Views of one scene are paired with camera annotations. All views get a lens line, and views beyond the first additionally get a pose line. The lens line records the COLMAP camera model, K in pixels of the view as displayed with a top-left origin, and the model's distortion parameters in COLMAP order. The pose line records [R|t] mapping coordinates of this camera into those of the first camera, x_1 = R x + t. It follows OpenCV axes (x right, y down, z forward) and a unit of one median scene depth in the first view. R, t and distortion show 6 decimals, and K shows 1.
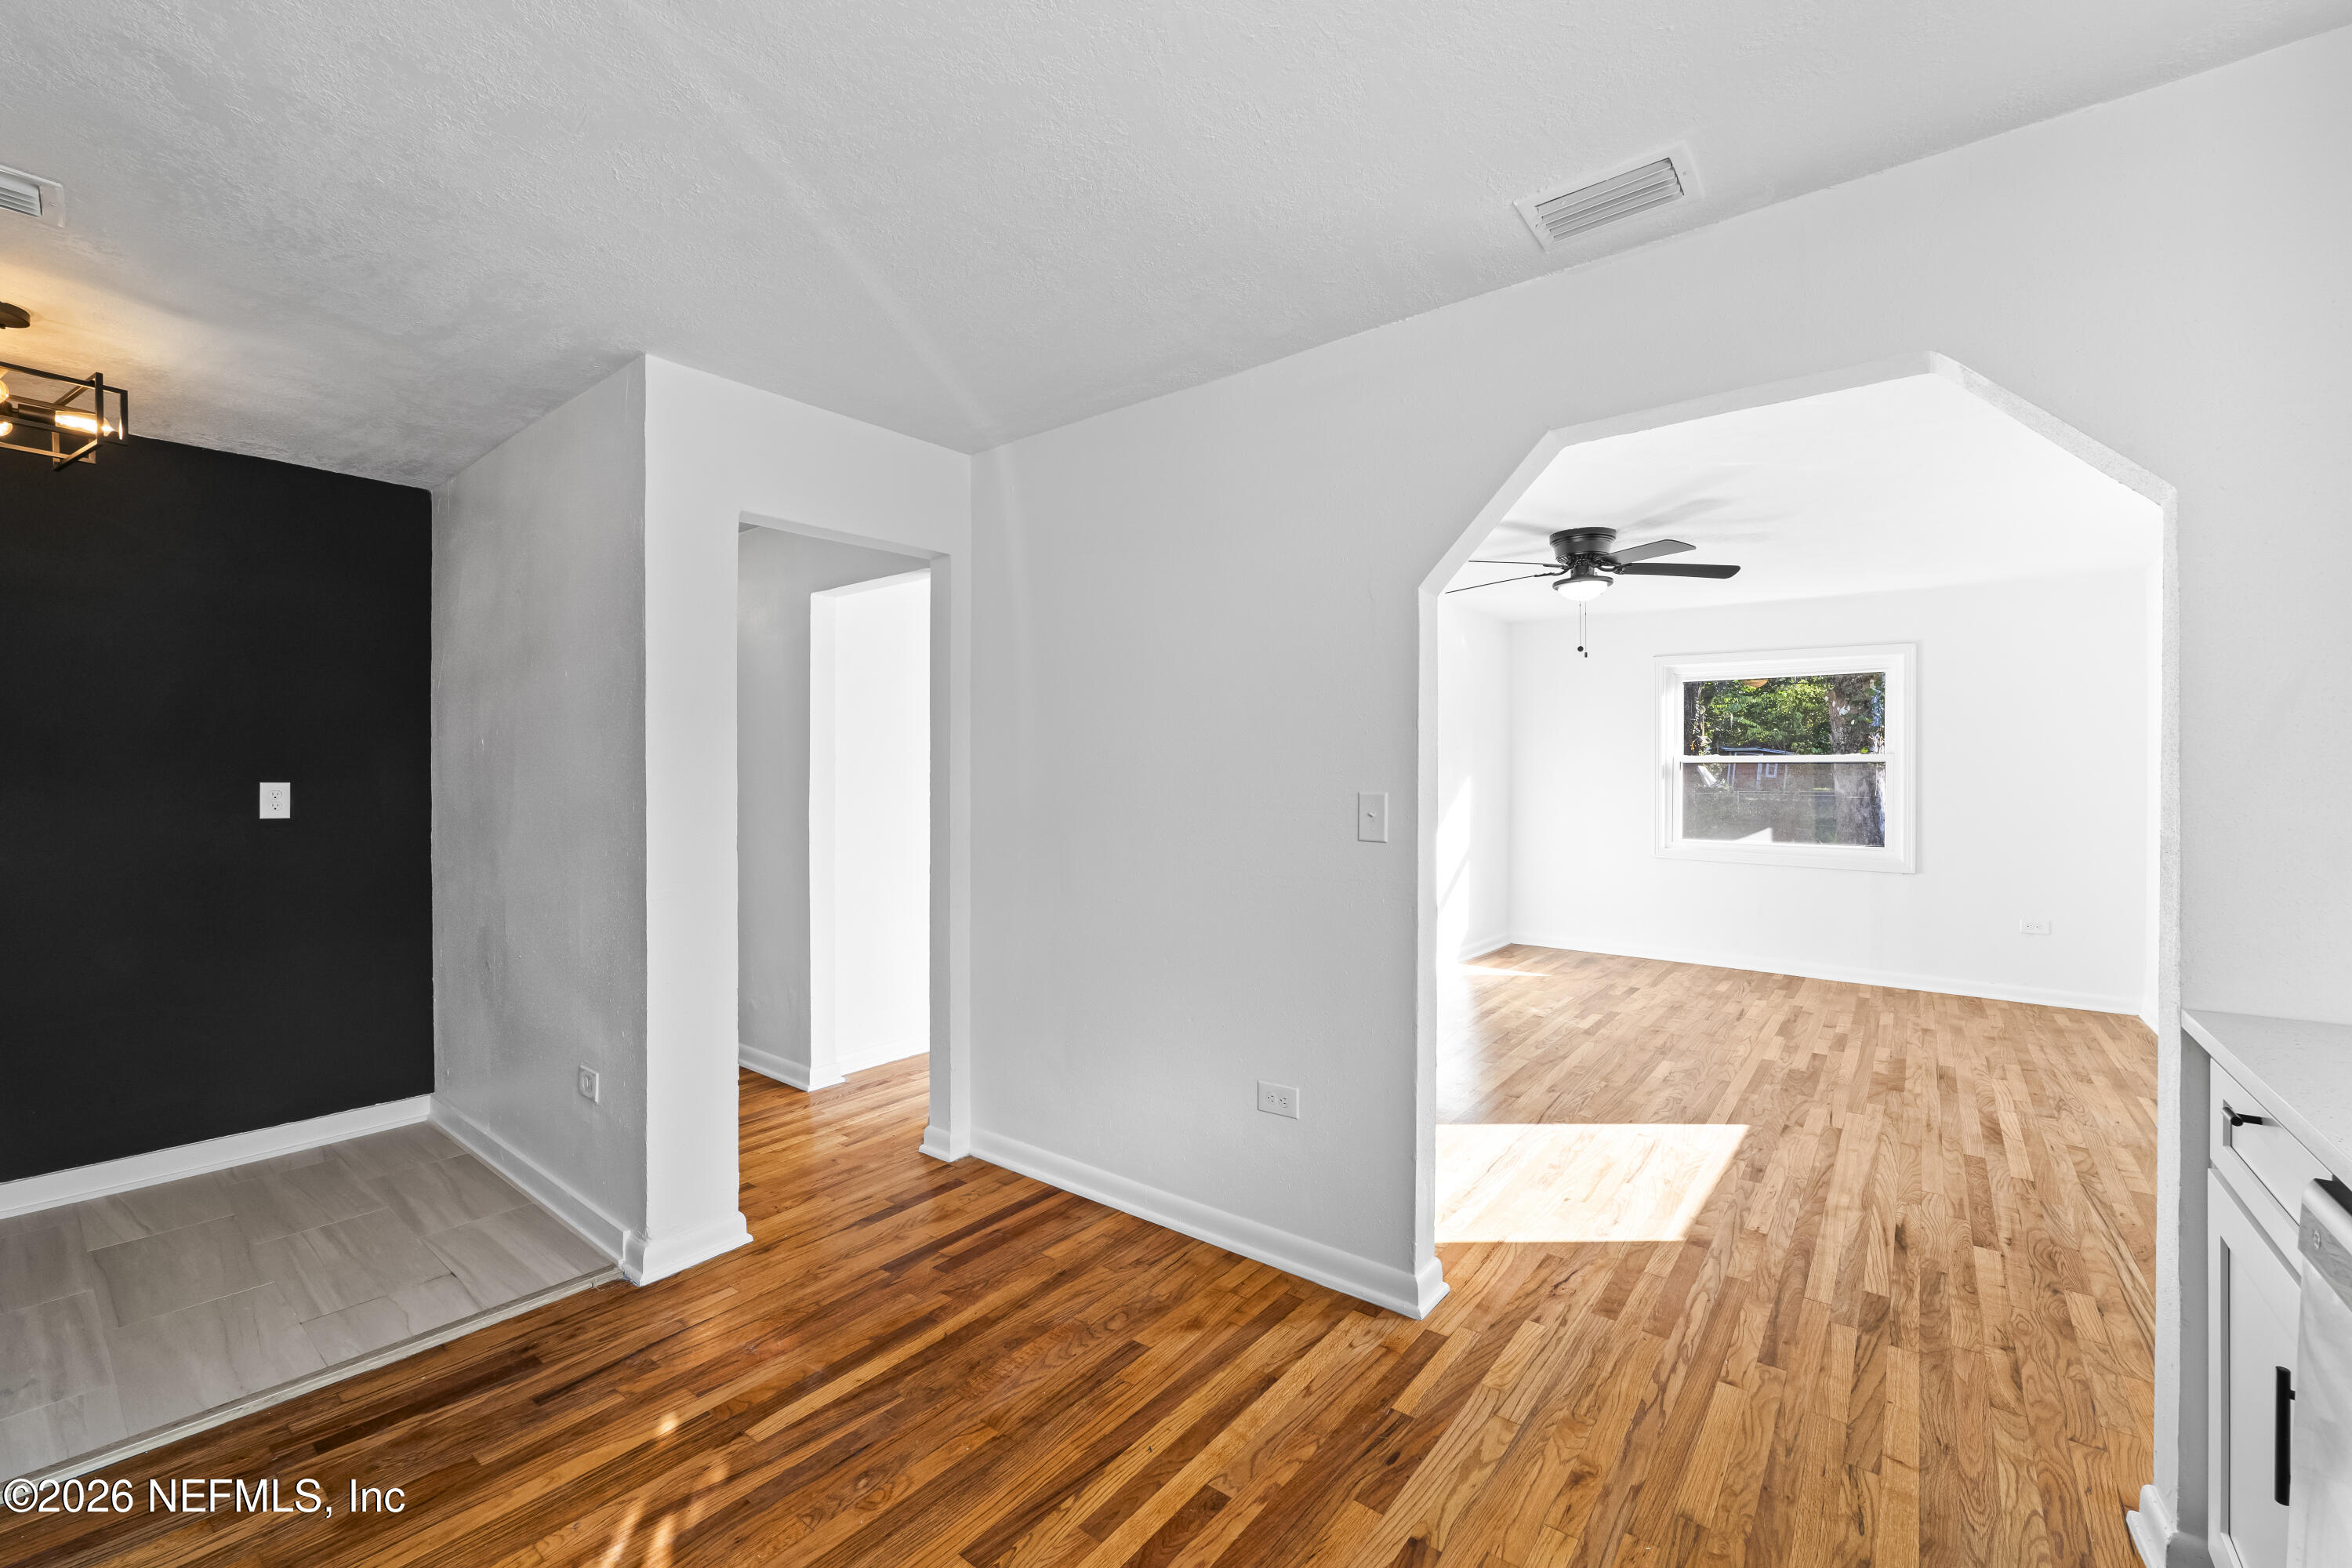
lens RADIAL K [[964.4, 0, 1161.9], [0, 964.4, 780.4], [0, 0, 1]] dist [-0.014642, -0.000091]
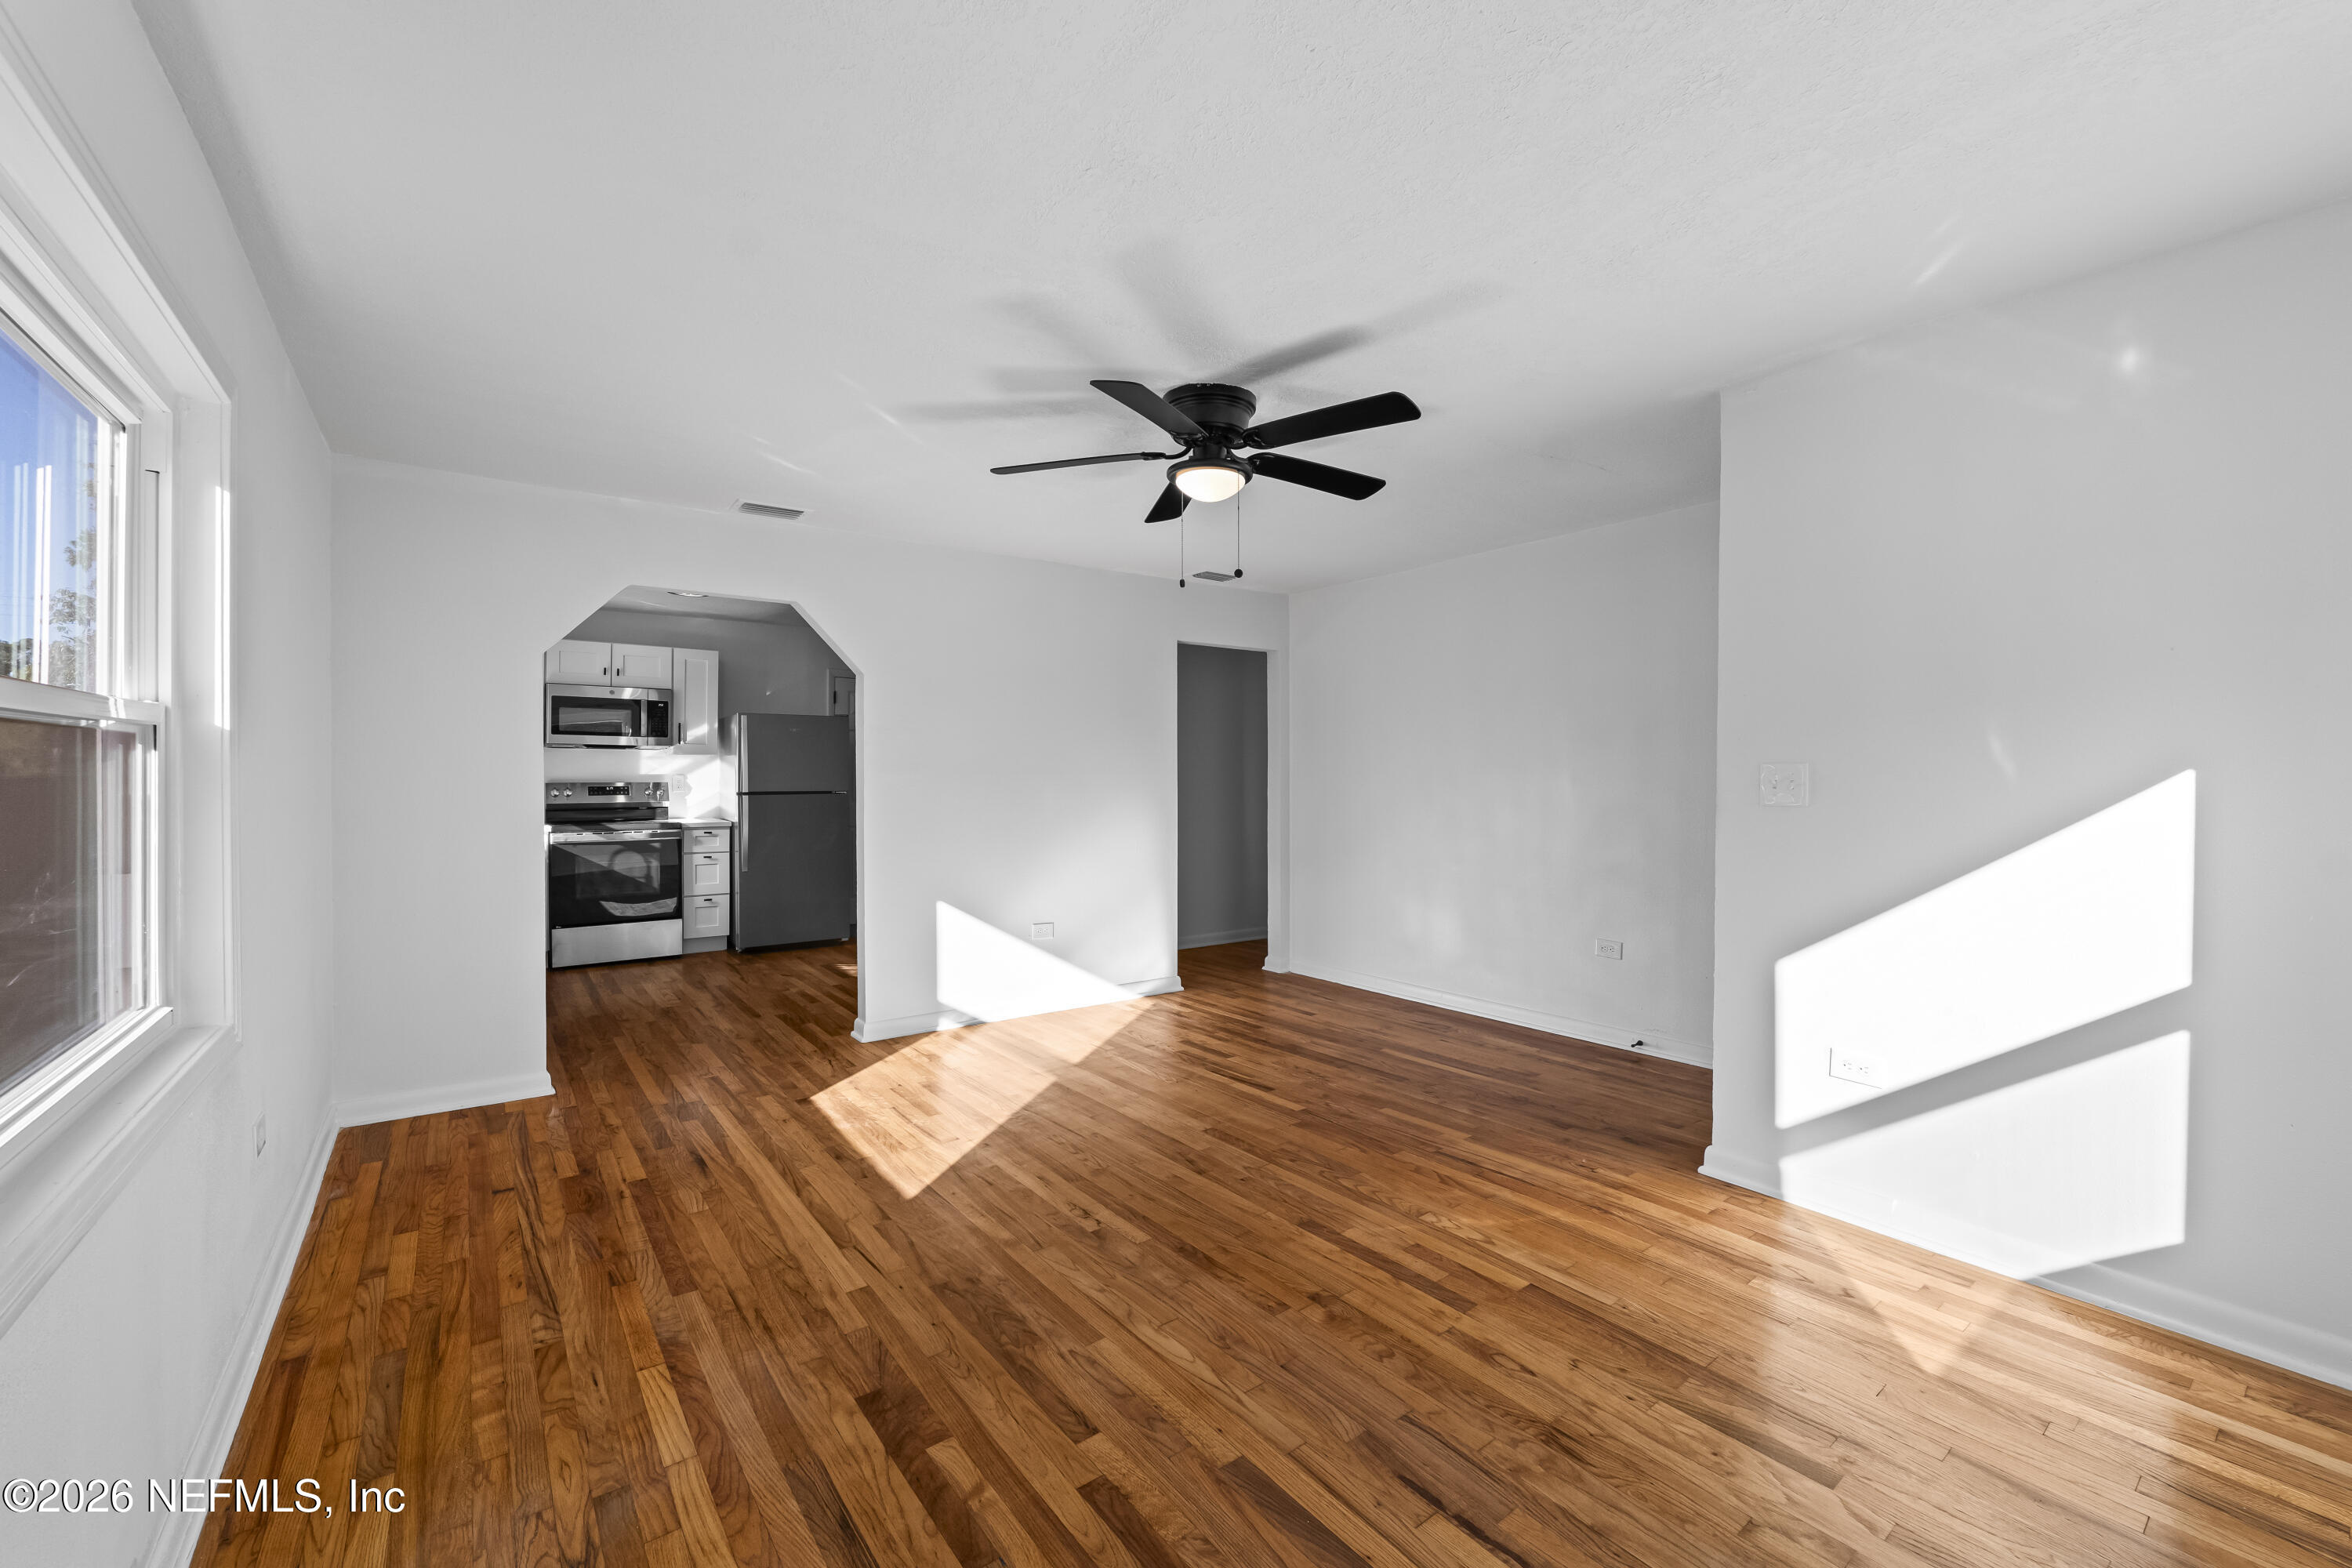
lens RADIAL K [[964.4, 0, 1161.3], [0, 964.4, 777.0], [0, 0, 1]] dist [-0.014642, -0.000091]
pose [[-0.267203, 0.008551, -0.963602, 1.105984], [-0.003832, 0.999943, 0.009937, -0.003661], [0.963633, 0.006348, -0.267155, 1.171445]]
